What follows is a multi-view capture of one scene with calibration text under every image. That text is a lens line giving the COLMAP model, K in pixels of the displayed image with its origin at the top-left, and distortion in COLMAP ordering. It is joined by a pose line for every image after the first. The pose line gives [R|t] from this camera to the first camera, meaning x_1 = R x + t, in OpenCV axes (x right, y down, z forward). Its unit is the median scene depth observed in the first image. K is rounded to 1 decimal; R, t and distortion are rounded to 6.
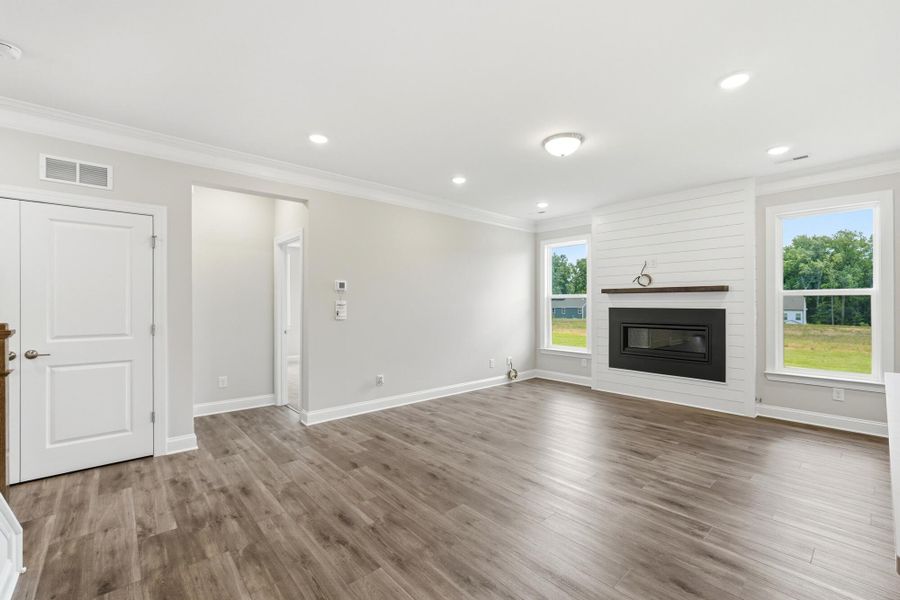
lens RADIAL K [[385.5, 0, 450.7], [0, 385.5, 300.9], [0, 0, 1]] dist [-0.000961, 0.000751]
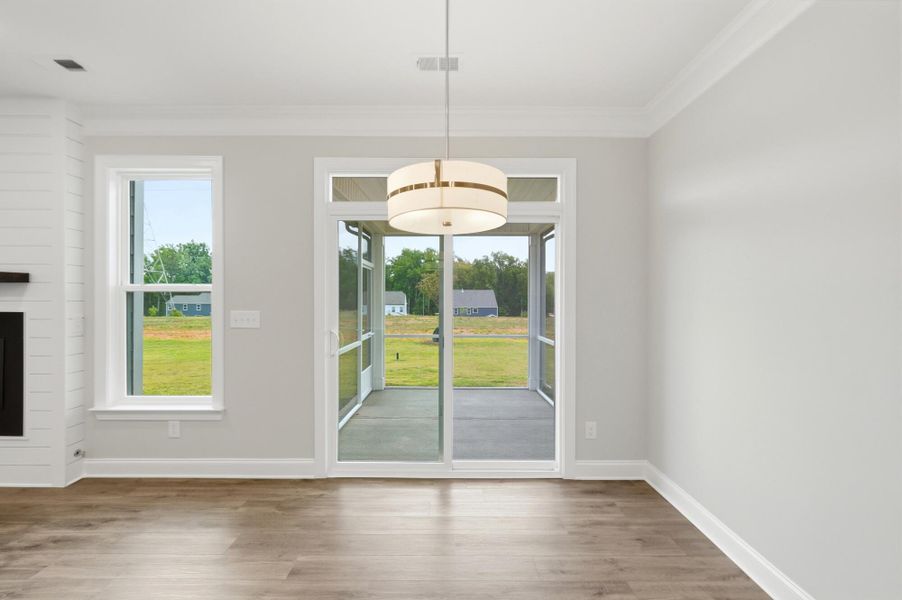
lens RADIAL K [[386.3, 0, 446.2], [0, 386.3, 303.1], [0, 0, 1]] dist [-0.000961, 0.000751]
pose [[0.671000, -0.004237, 0.741445, 0.579581], [-0.009129, 0.999861, 0.013975, -0.006715], [-0.741401, -0.016146, 0.670868, 0.098100]]
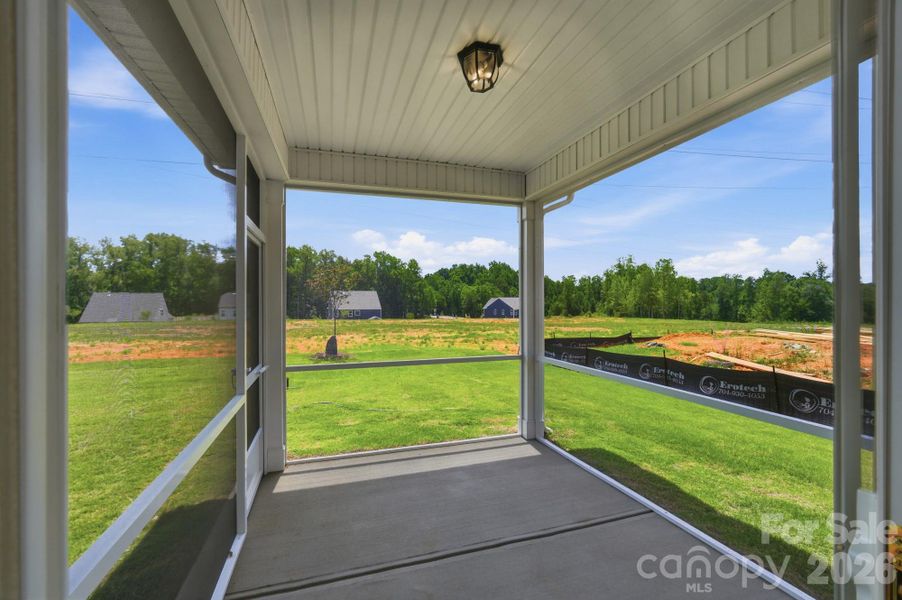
lens RADIAL K [[386.3, 0, 445.4], [0, 386.3, 297.8], [0, 0, 1]] dist [-0.000961, 0.000751]
pose [[0.412771, 0.006365, 0.910812, 0.847819], [-0.003925, 0.999979, -0.005210, -0.005089], [-0.910826, -0.001425, 0.412788, 0.517261]]
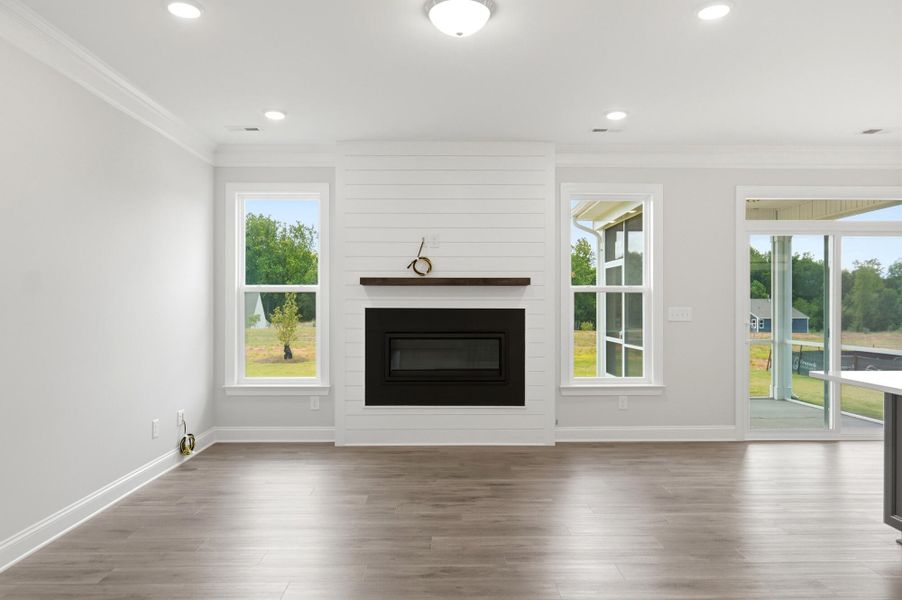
lens RADIAL K [[606.9, 0, 454.4], [0, 606.9, 301.6], [0, 0, 1]] dist [-0.002906, 0.002572]
pose [[0.655573, 0.004072, 0.755120, -0.230217], [-0.006655, 0.999978, 0.000385, 0.005778], [-0.755102, -0.005278, 0.655586, 0.263601]]
